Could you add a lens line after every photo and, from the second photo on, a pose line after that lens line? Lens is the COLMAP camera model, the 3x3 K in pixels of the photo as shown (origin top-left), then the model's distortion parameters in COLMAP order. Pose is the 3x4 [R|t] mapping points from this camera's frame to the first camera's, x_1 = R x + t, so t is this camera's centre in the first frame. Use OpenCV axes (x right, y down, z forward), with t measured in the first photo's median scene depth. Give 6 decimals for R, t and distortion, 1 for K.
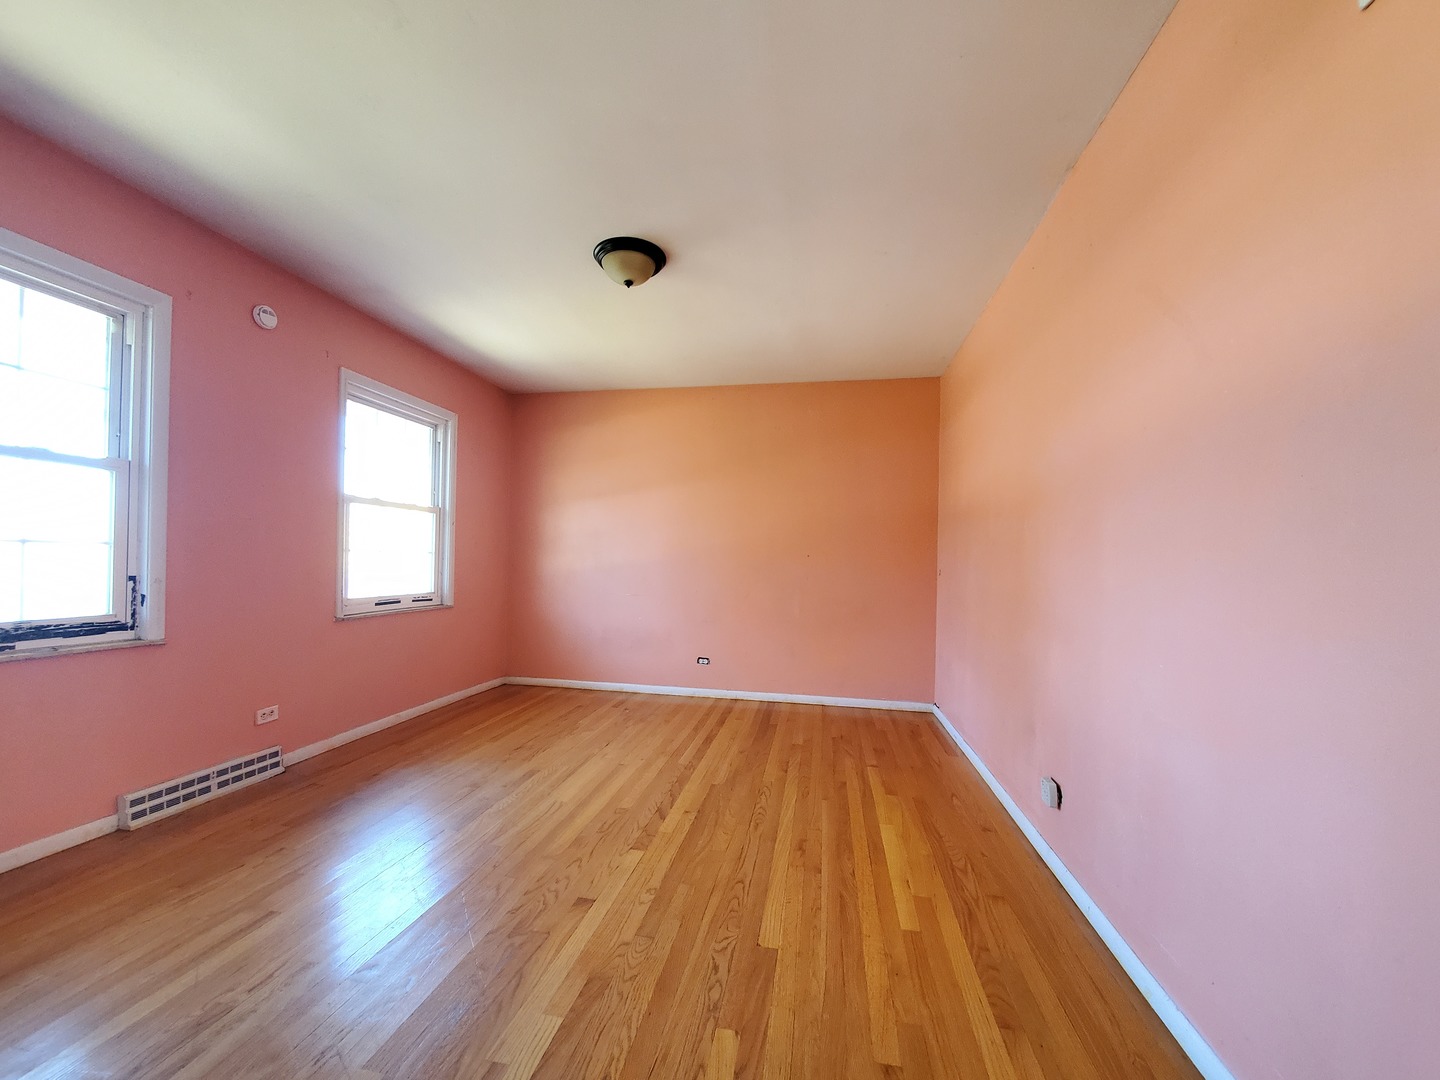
lens RADIAL K [[569.1, 0, 709.5], [0, 569.1, 562.2], [0, 0, 1]] dist [0.003359, 0.000239]
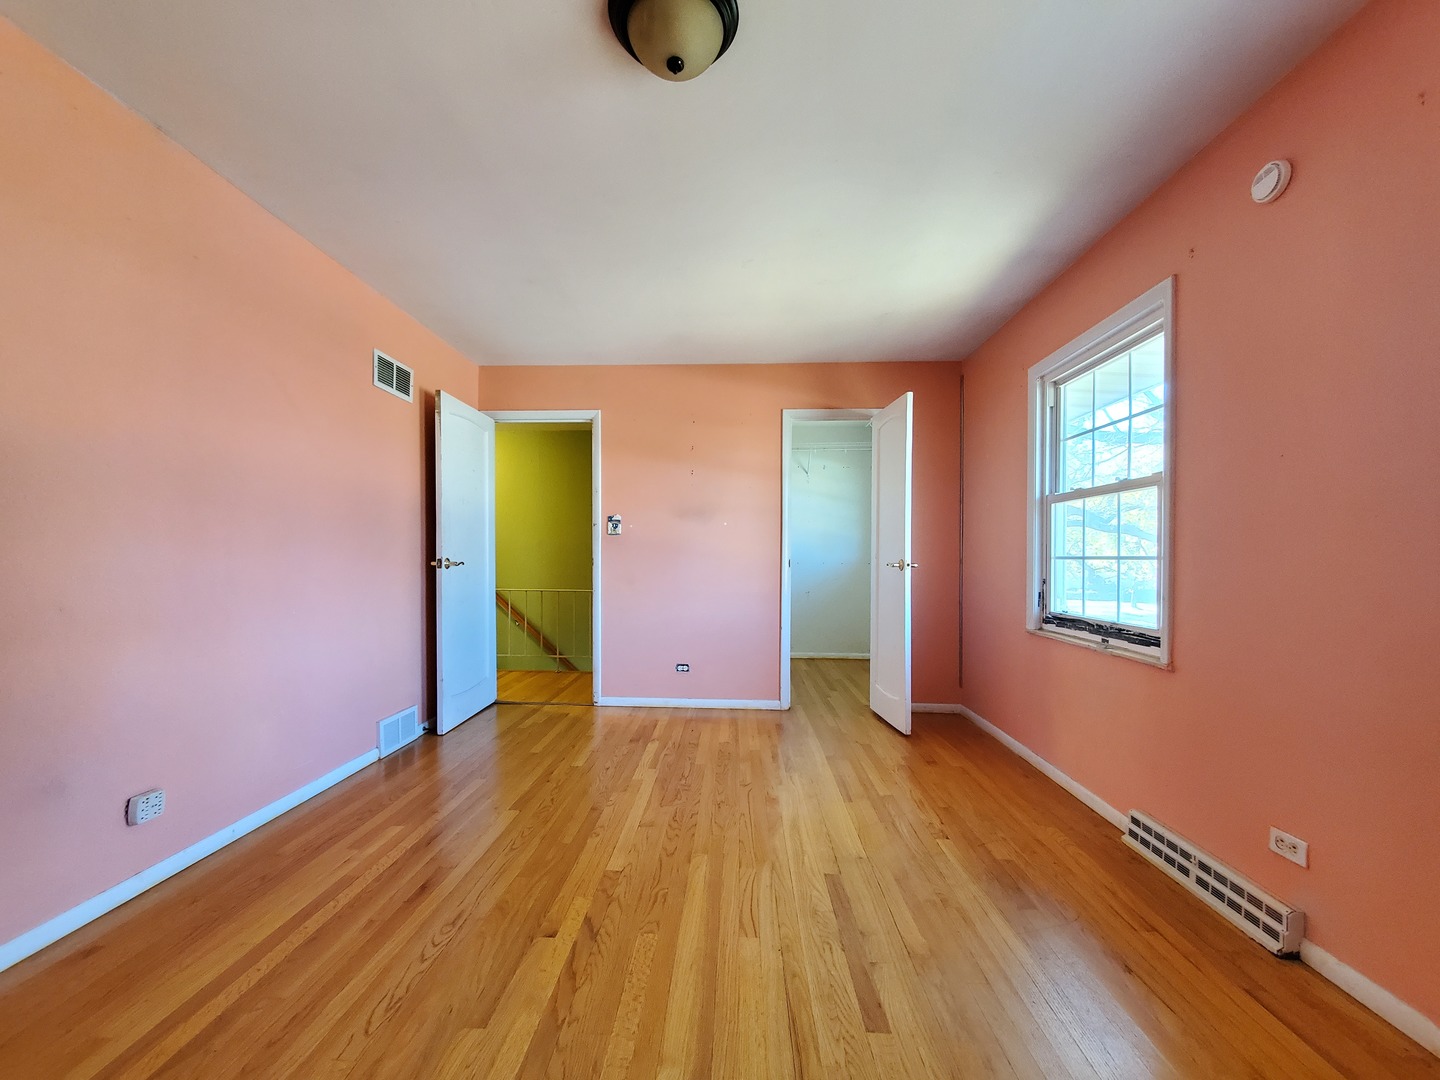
lens RADIAL K [[569.1, 0, 709.5], [0, 569.1, 562.2], [0, 0, 1]] dist [0.003359, 0.000239]
pose [[-0.988911, -0.028910, -0.145670, -0.117050], [-0.030376, 0.999508, 0.007847, -0.009615], [0.145372, 0.012185, -0.989302, 1.745083]]
